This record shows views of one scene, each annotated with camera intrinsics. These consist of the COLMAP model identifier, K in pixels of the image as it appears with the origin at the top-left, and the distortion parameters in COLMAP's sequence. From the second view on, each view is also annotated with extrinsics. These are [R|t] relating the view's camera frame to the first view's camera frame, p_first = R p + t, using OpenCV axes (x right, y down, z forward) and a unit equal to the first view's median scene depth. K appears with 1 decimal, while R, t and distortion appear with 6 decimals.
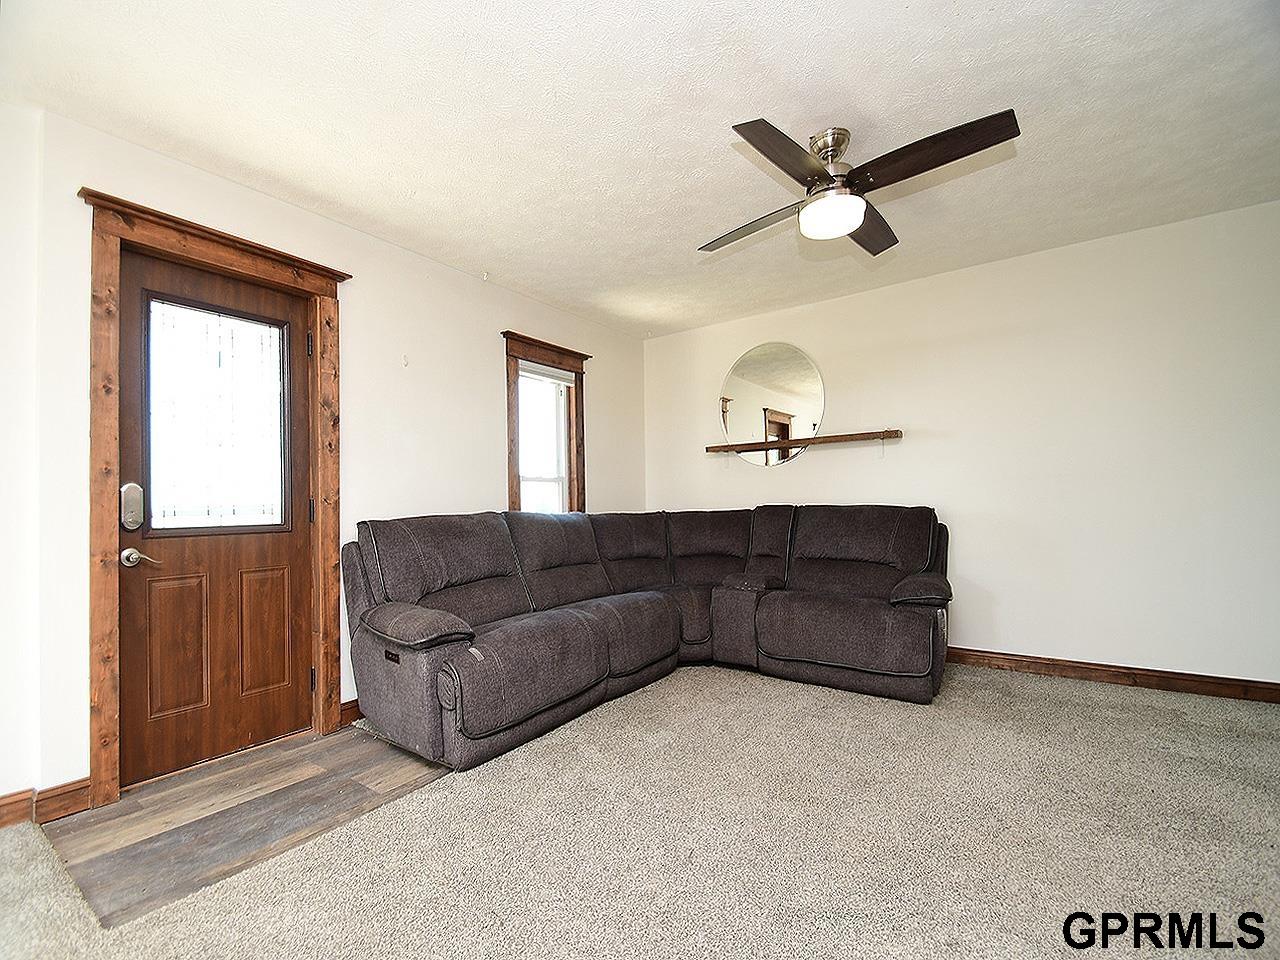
lens RADIAL K [[577.1, 0, 613.5], [0, 577.1, 505.0], [0, 0, 1]] dist [0.023494, -0.026078]
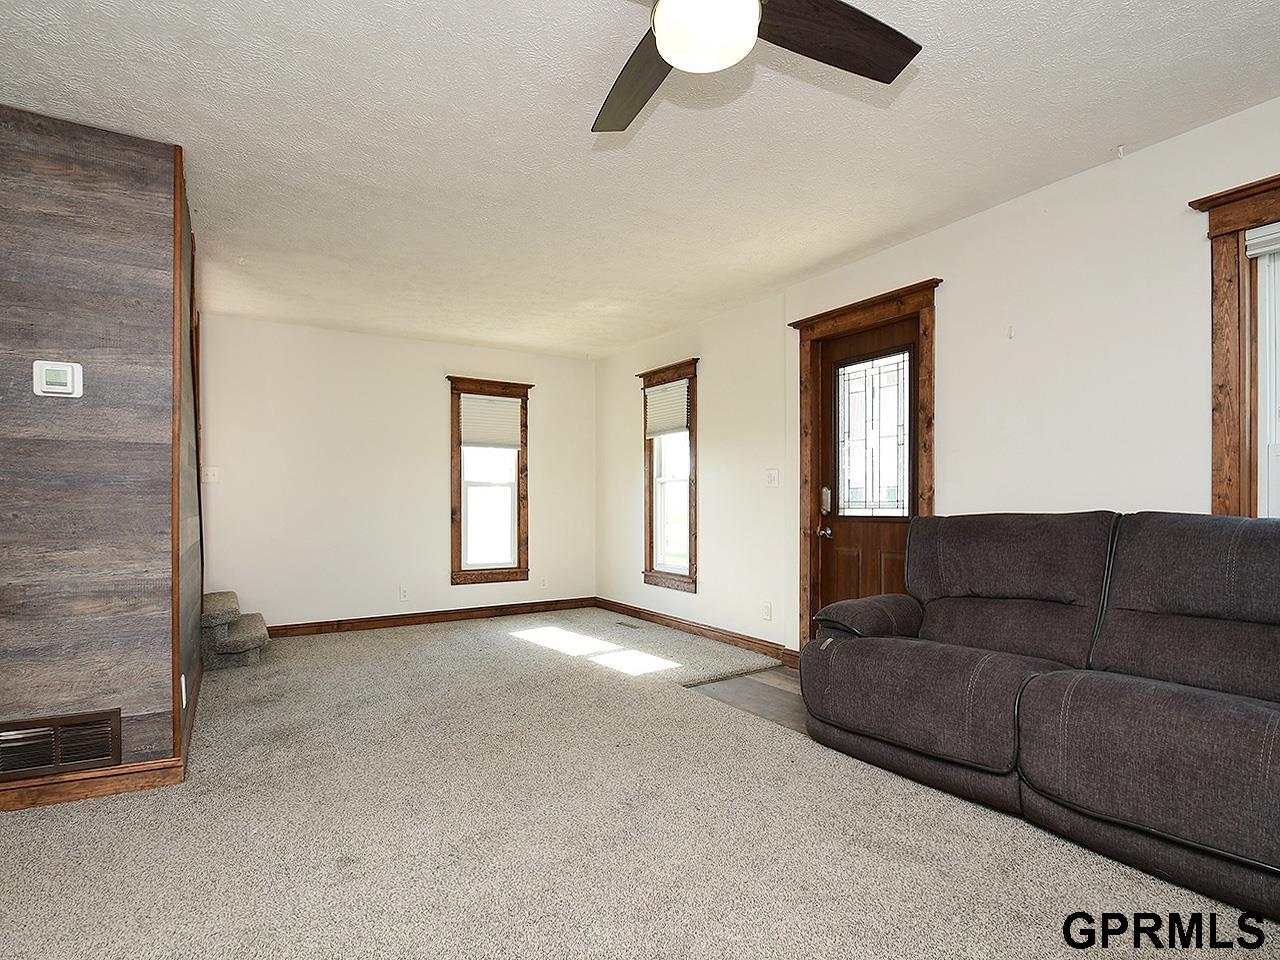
lens RADIAL K [[654.5, 0, 641.8], [0, 654.5, 521.1], [0, 0, 1]] dist [0.000033, -0.000016]
pose [[-0.362331, 0.044055, -0.931008, 0.918285], [0.015818, 0.999029, 0.041118, -0.022457], [0.931915, 0.000172, -0.362676, 1.021004]]
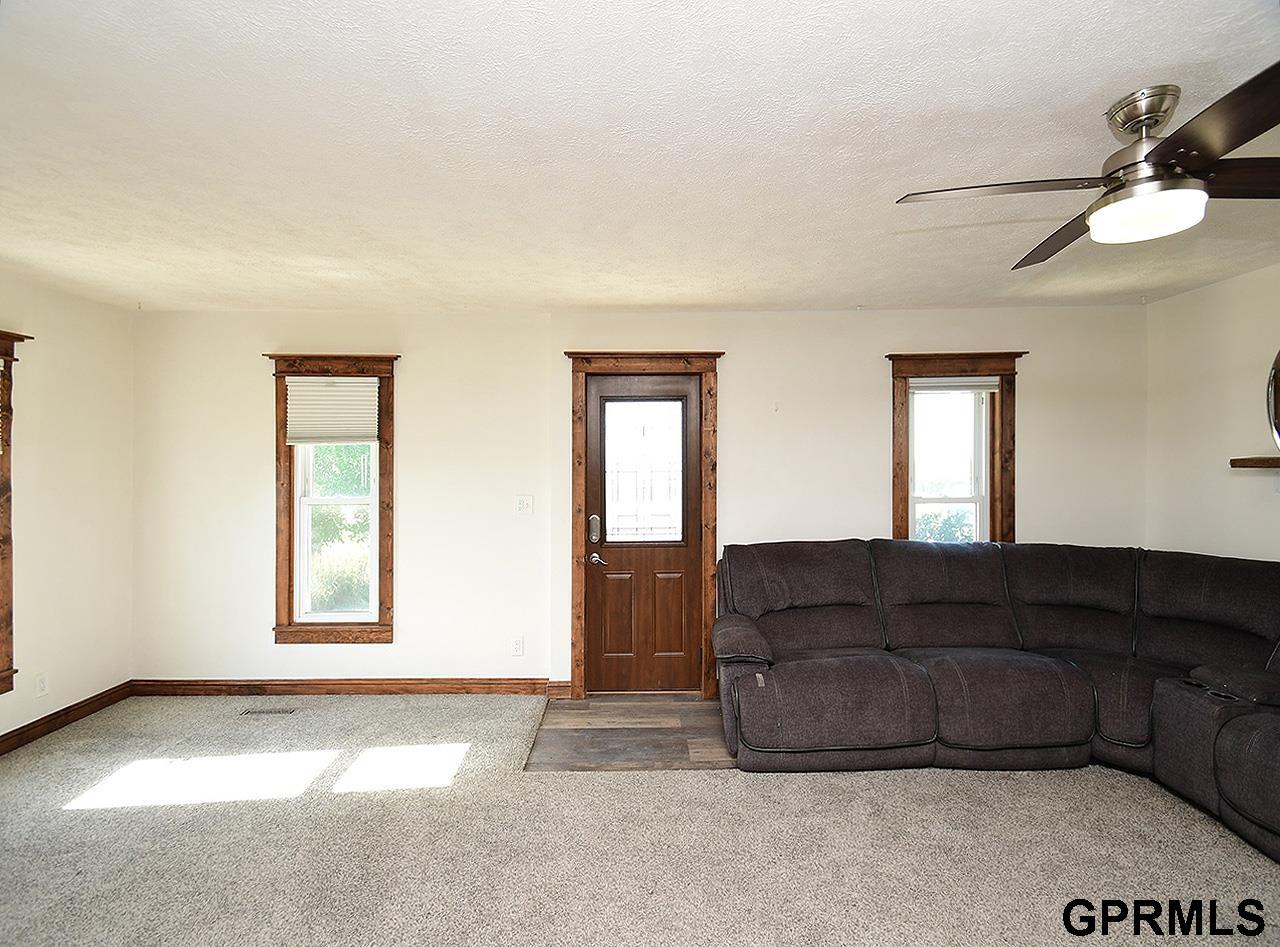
lens RADIAL K [[570.6, 0, 640.0], [0, 570.6, 473.5], [0, 0, 1]] dist [0.019989, -0.015364]
pose [[0.595969, 0.031779, -0.802378, 0.497387], [-0.000413, 0.999229, 0.039269, -0.193326], [0.803007, -0.023072, 0.595523, 0.102072]]
